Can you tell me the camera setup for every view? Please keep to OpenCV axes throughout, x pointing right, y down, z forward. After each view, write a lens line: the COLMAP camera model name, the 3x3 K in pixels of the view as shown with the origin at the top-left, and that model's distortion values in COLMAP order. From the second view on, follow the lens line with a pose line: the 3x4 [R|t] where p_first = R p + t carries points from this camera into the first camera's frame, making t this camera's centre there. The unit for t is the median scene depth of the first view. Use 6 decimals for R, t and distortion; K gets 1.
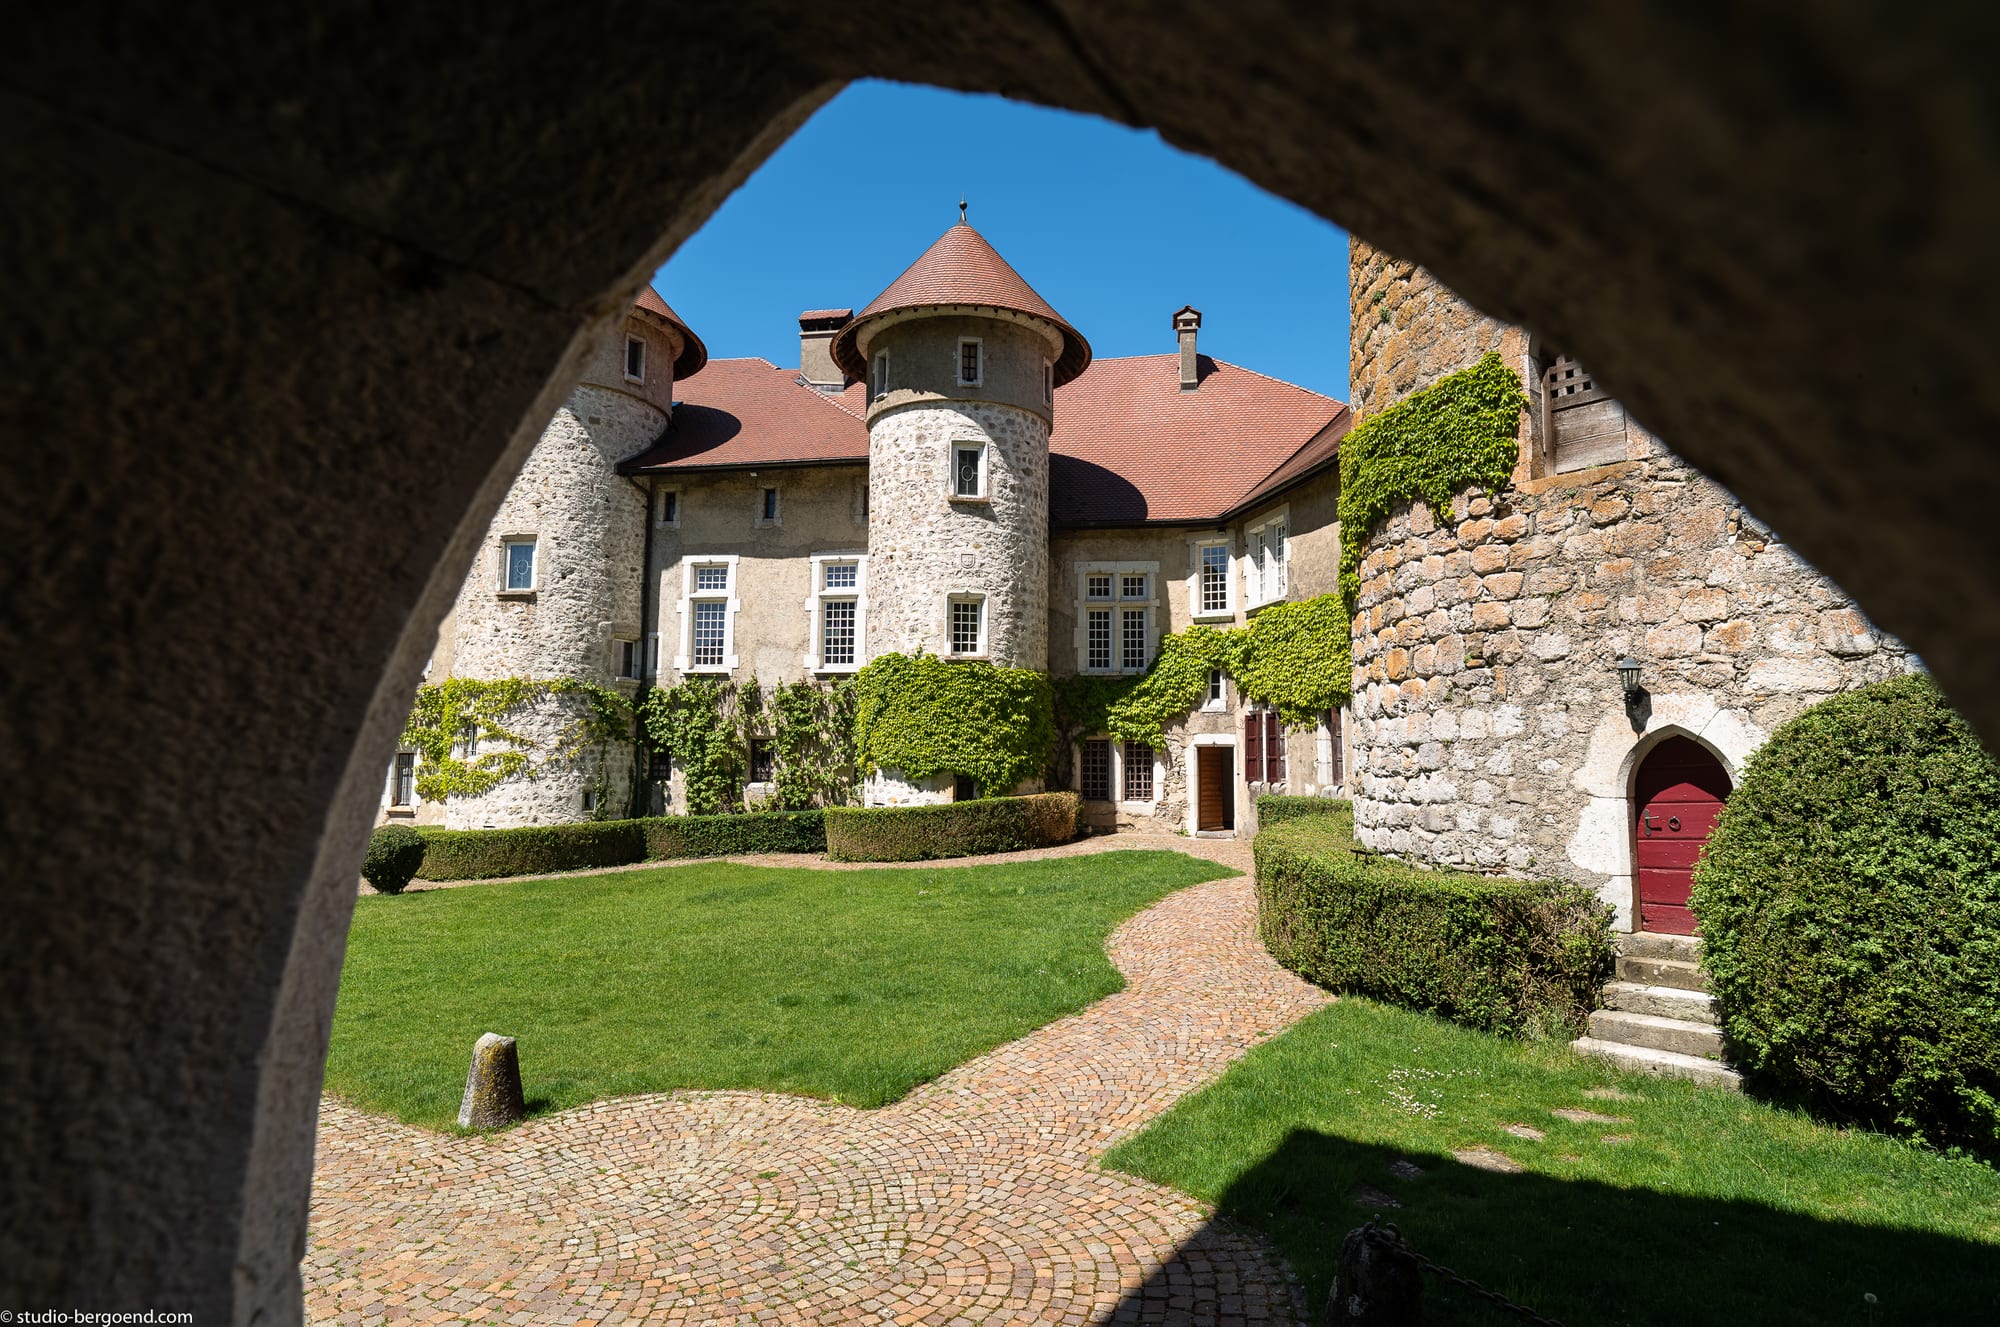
lens RADIAL K [[1053.0, 0, 1000.0], [0, 1053.0, 663.5], [0, 0, 1]] dist [-0.005858, 0.000219]
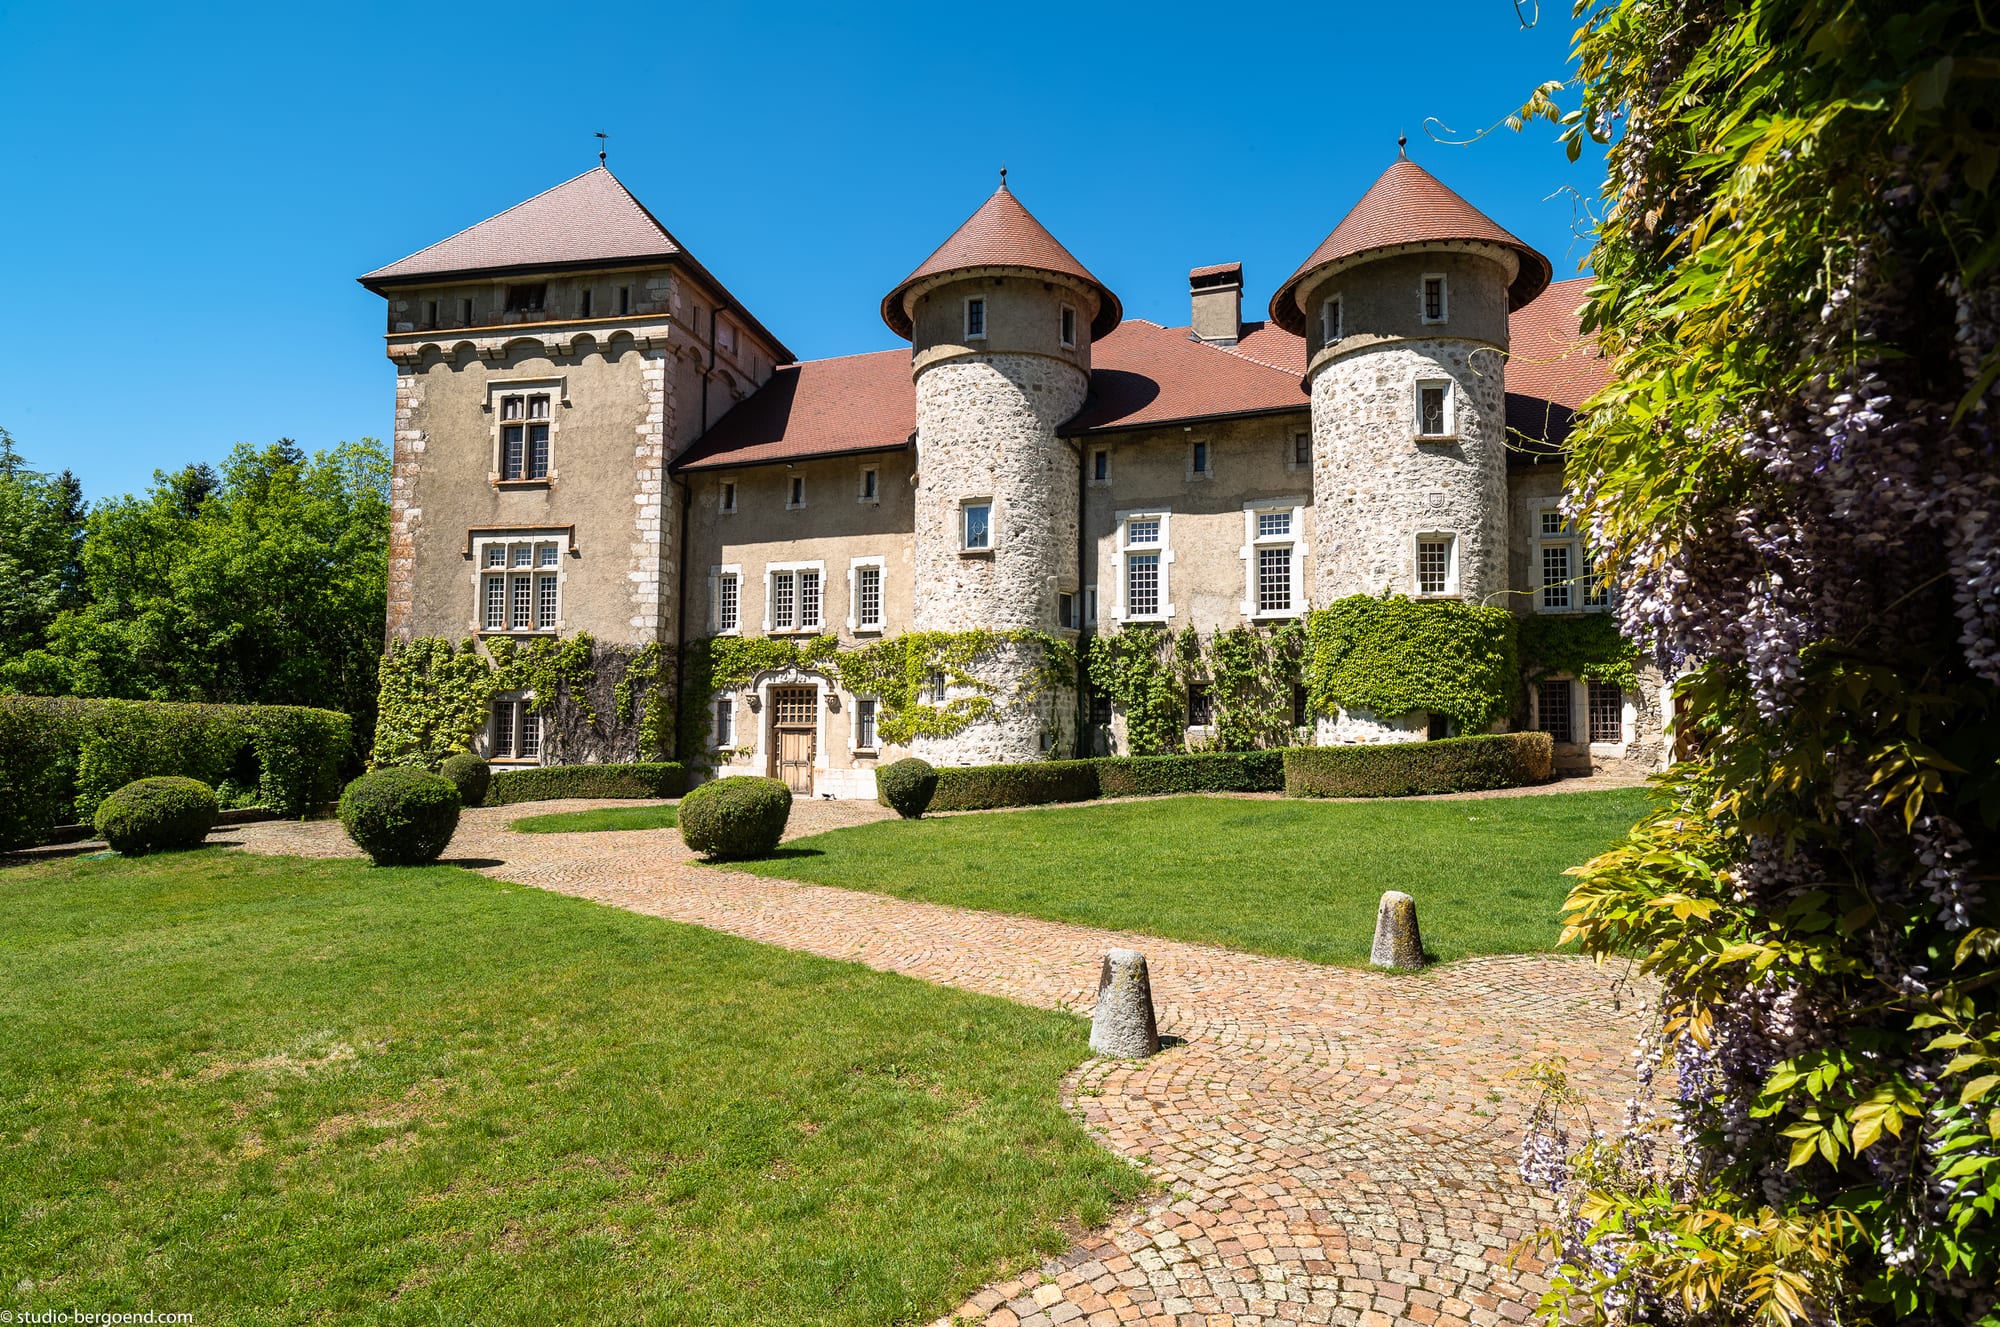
lens RADIAL K [[1053.0, 0, 1000.0], [0, 1053.0, 663.5], [0, 0, 1]] dist [-0.005858, 0.000219]
pose [[0.975326, -0.014529, -0.220292, -0.197969], [0.021319, 0.999367, 0.028475, 0.018396], [0.219738, -0.032469, 0.975018, -0.061998]]
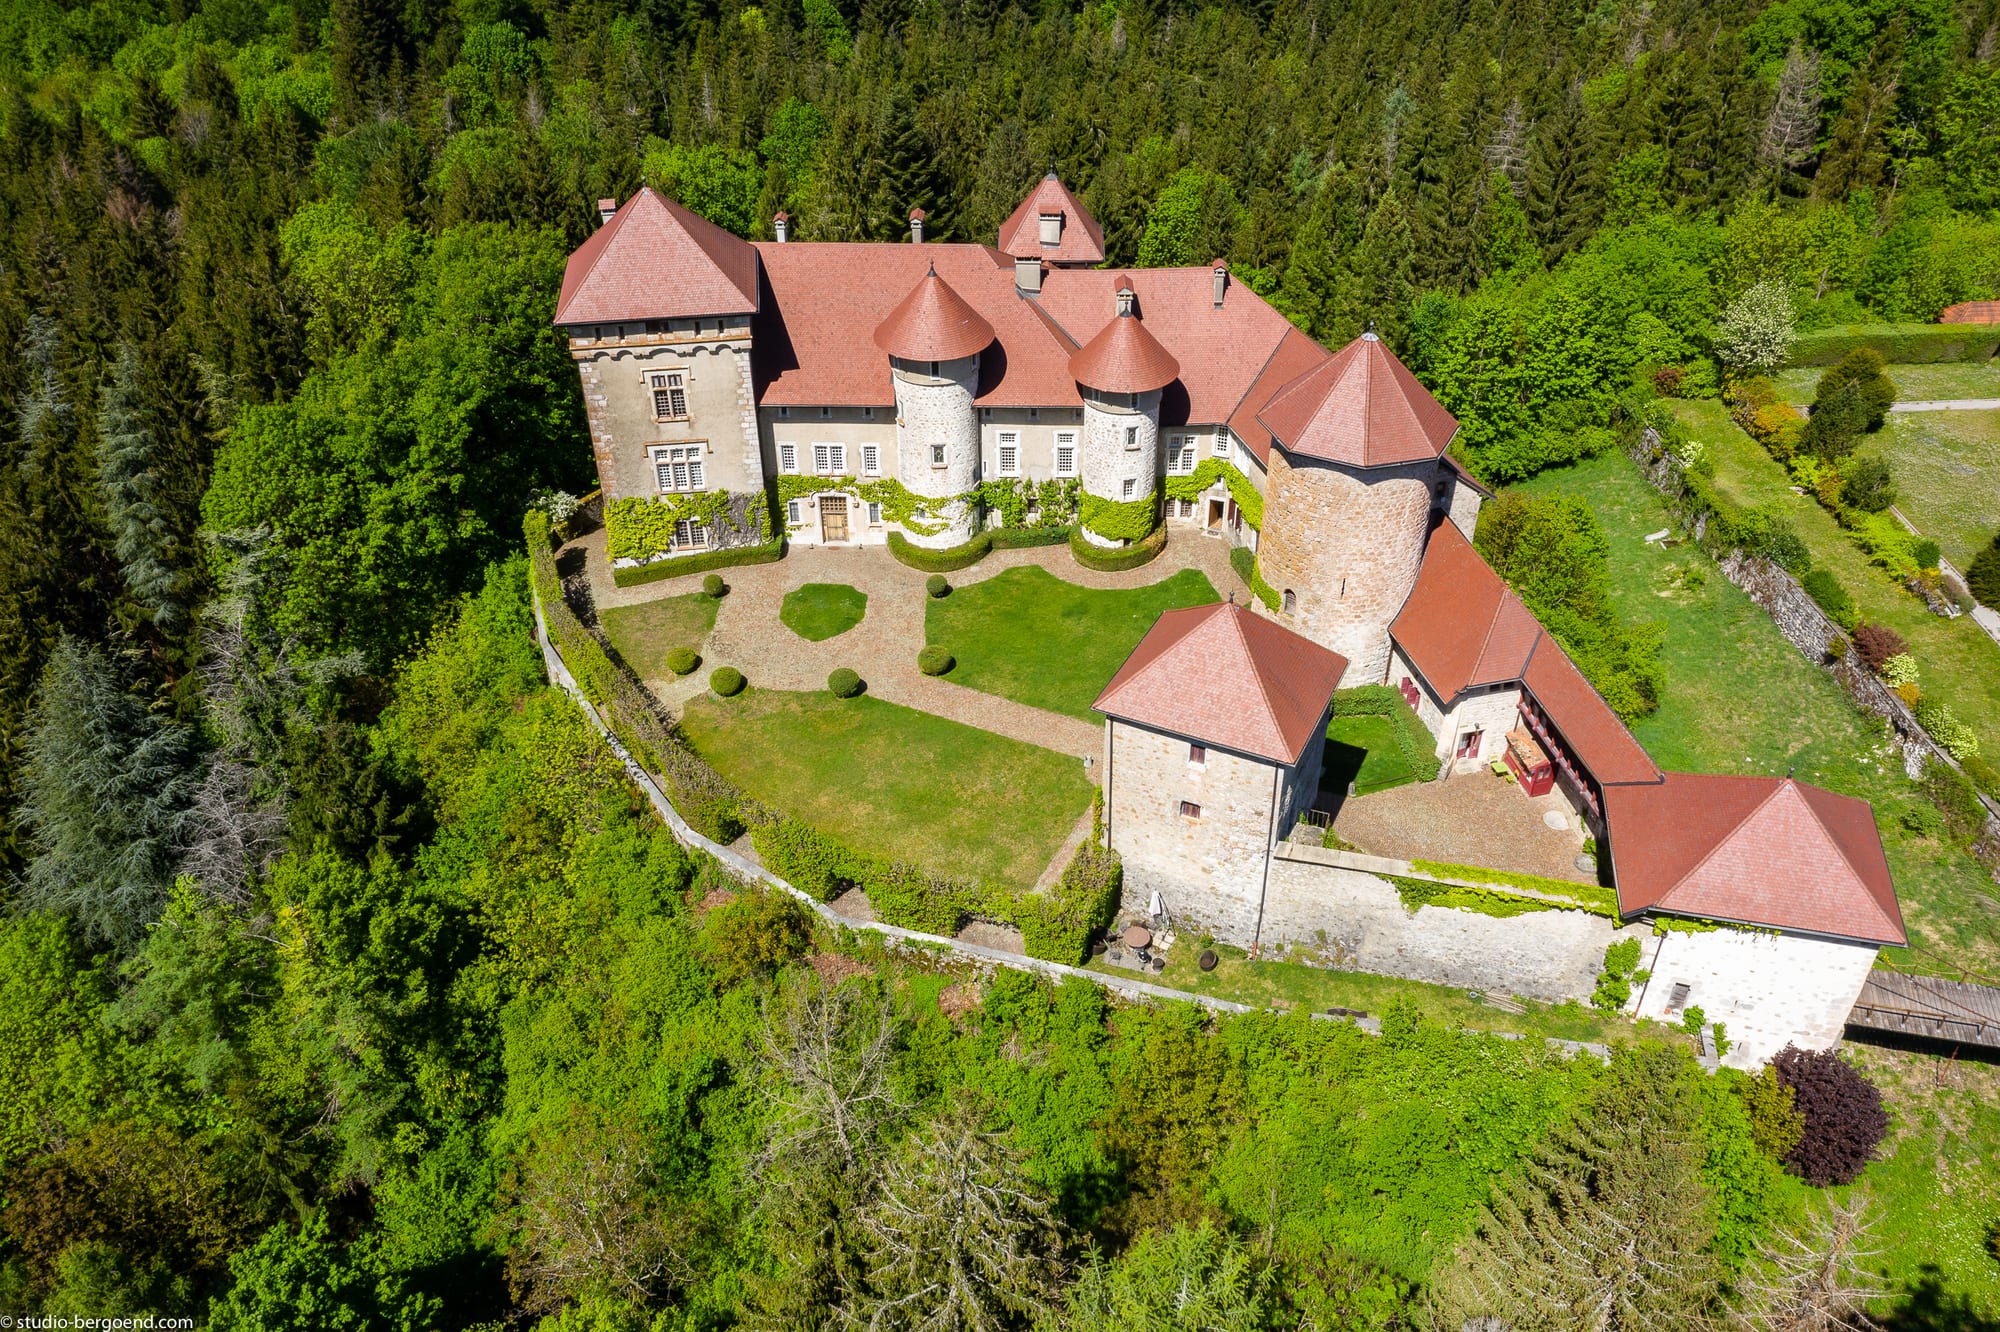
lens RADIAL K [[1551.2, 0, 1000.0], [0, 1551.2, 666.0], [0, 0, 1]] dist [-0.010855, -0.002619]
pose [[0.994623, -0.072540, 0.073907, -0.620827], [0.004571, 0.743734, 0.668461, -2.123986], [-0.103457, -0.664529, 0.740066, -1.979123]]
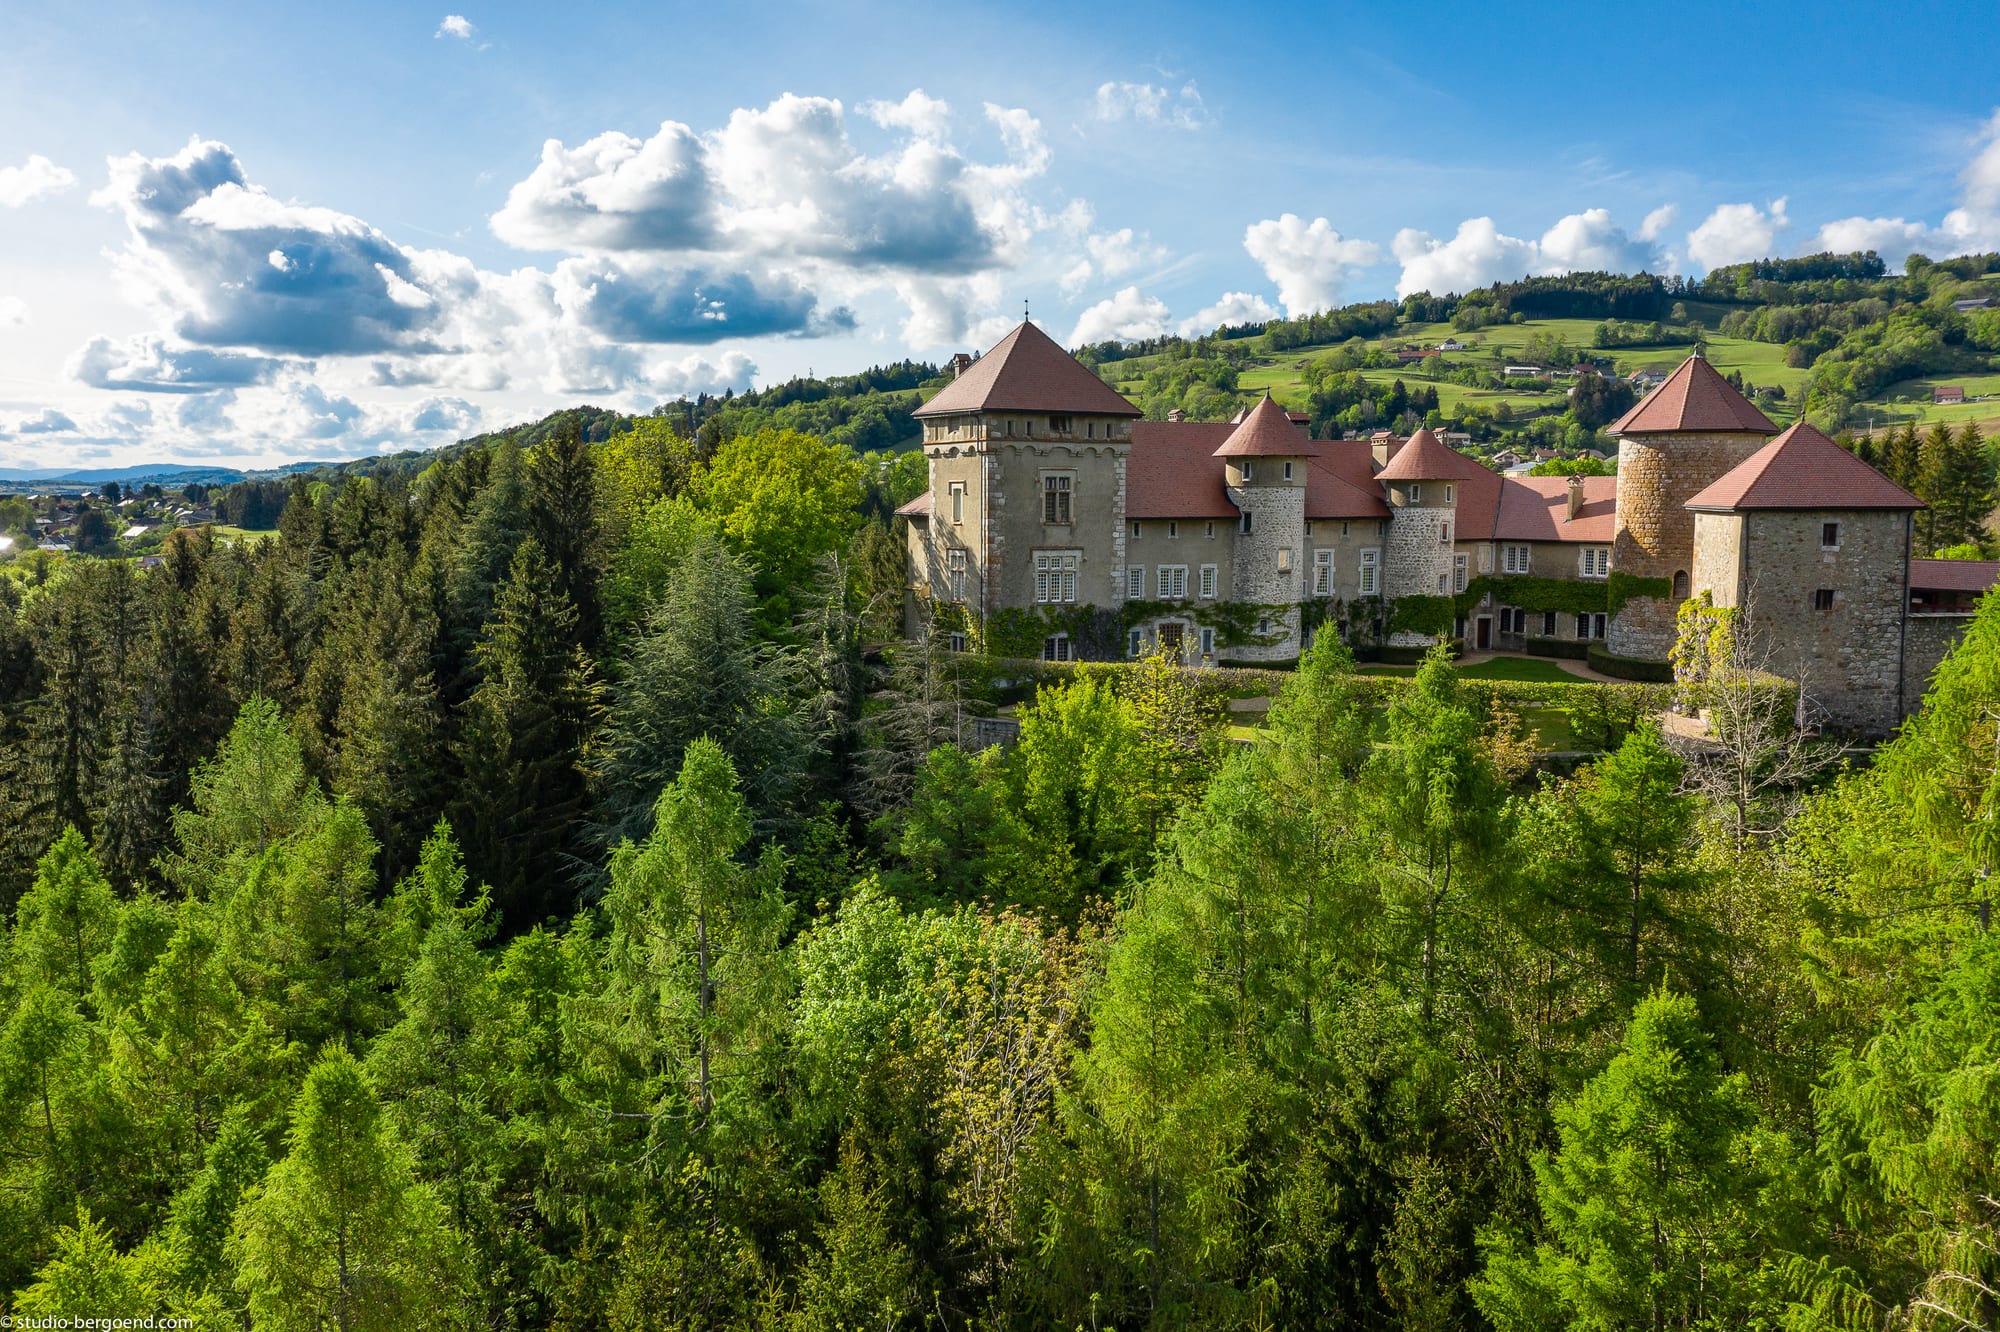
lens RADIAL K [[1551.2, 0, 1000.0], [0, 1551.2, 666.0], [0, 0, 1]] dist [-0.010855, -0.002619]
pose [[0.898390, -0.052291, 0.436076, -2.796630], [-0.038977, 0.979477, 0.197752, -0.570179], [-0.437467, -0.194655, 0.877914, -2.126551]]
